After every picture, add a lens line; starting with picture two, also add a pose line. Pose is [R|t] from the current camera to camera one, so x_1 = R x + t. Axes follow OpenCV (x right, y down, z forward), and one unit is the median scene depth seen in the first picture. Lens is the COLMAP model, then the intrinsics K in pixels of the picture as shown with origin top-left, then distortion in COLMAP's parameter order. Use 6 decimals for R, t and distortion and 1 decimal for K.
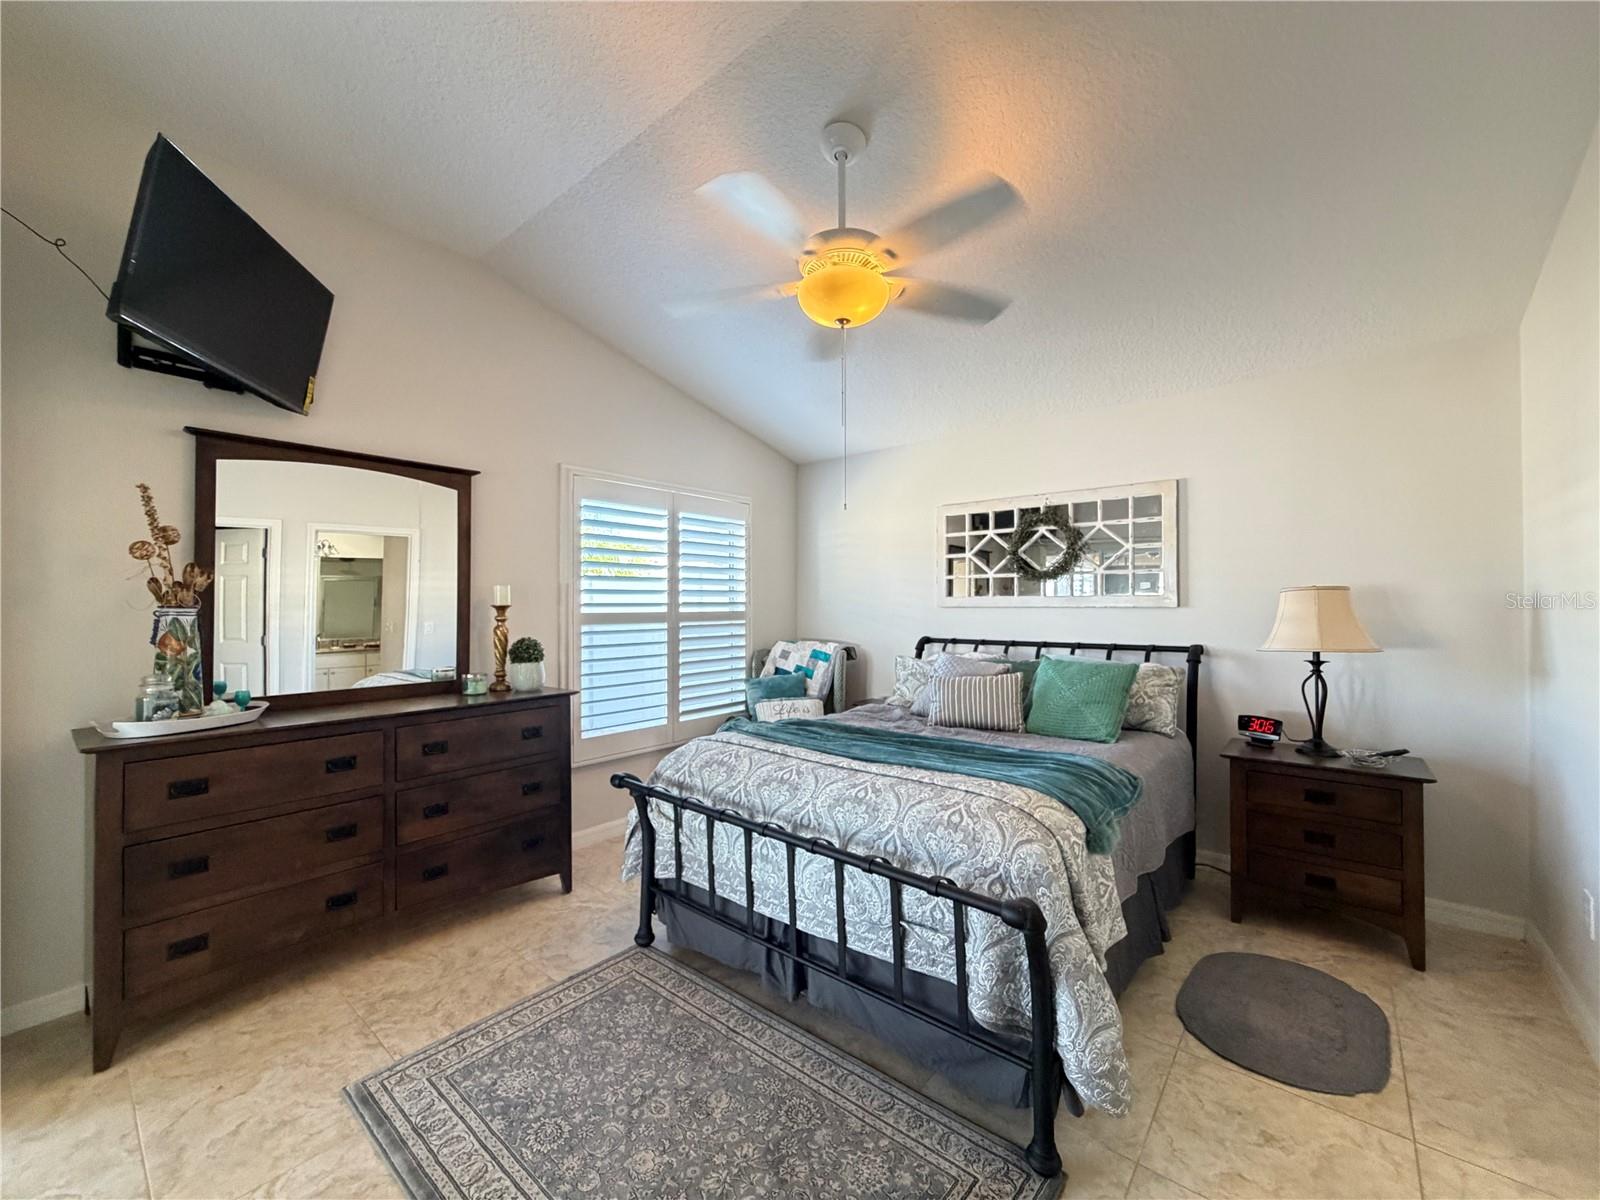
lens RADIAL K [[635.8, 0, 797.2], [0, 635.8, 599.0], [0, 0, 1]] dist [-0.002028, -0.000094]
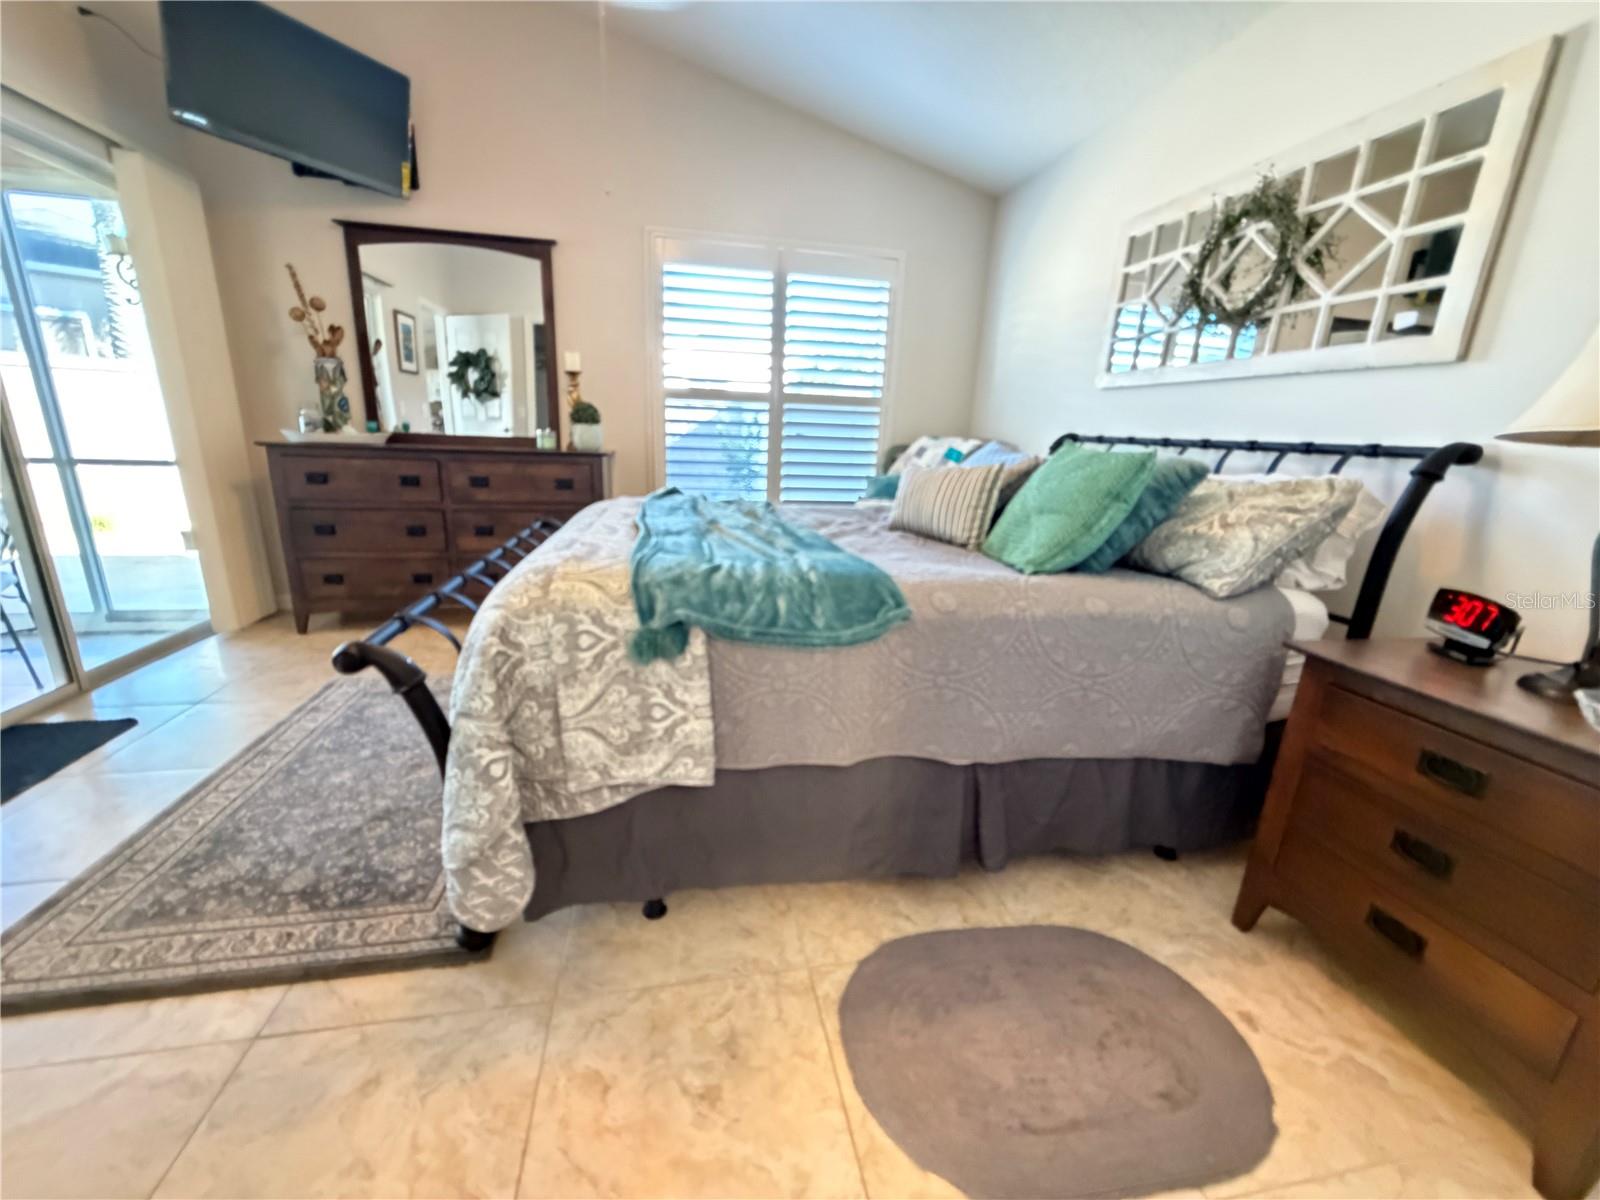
lens RADIAL K [[635.8, 0, 797.2], [0, 635.8, 599.0], [0, 0, 1]] dist [-0.002028, -0.000094]
pose [[0.774214, 0.197534, -0.601310, 0.627083], [-0.037676, 0.962749, 0.267759, 0.086999], [0.631802, -0.184648, 0.752816, 0.363707]]
